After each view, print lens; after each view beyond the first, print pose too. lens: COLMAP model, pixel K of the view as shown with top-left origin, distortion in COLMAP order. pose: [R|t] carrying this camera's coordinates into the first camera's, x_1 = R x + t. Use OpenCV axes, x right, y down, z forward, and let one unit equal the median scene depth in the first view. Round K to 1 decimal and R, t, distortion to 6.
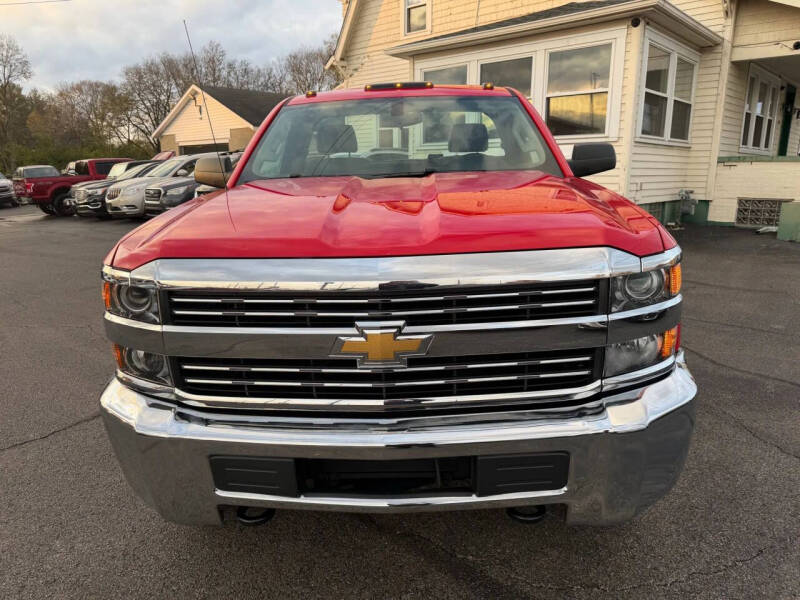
lens RADIAL K [[580.3, 0, 394.4], [0, 580.3, 292.7], [0, 0, 1]] dist [0.020725, -0.019339]
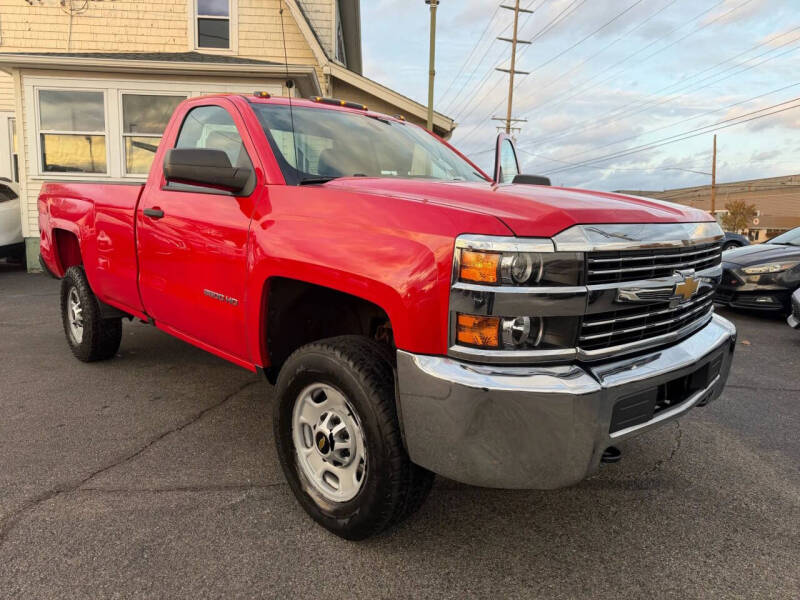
lens RADIAL K [[580.3, 0, 400.6], [0, 580.3, 303.8], [0, 0, 1]] dist [0.020725, -0.019339]
pose [[0.689344, -0.075766, 0.720461, -1.051748], [0.130260, 0.991270, -0.020389, 0.049455], [-0.712627, 0.107902, 0.693195, 0.378280]]
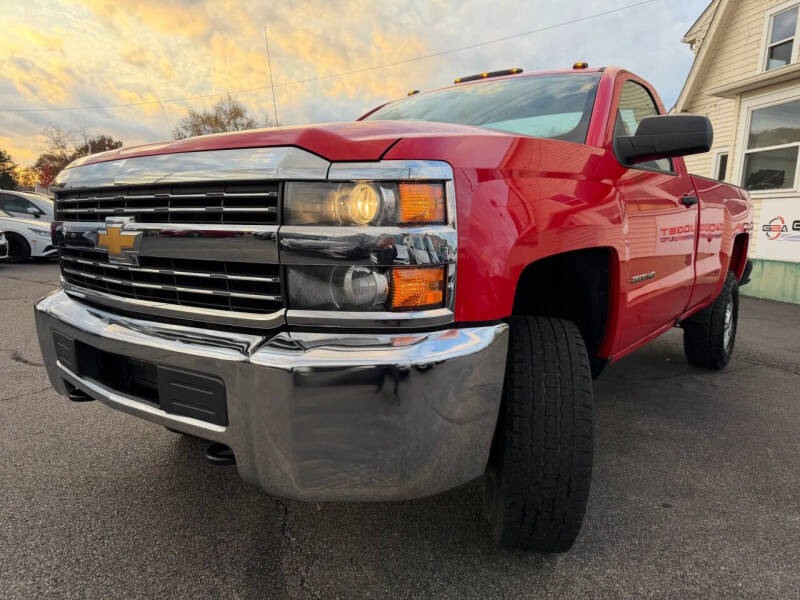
lens RADIAL K [[580.3, 0, 398.4], [0, 580.3, 299.0], [0, 0, 1]] dist [0.020725, -0.019339]
pose [[0.812487, 0.122519, -0.569960, 0.722678], [-0.182679, 0.981934, -0.049335, 0.110035], [0.553618, 0.144203, 0.820190, 0.304938]]
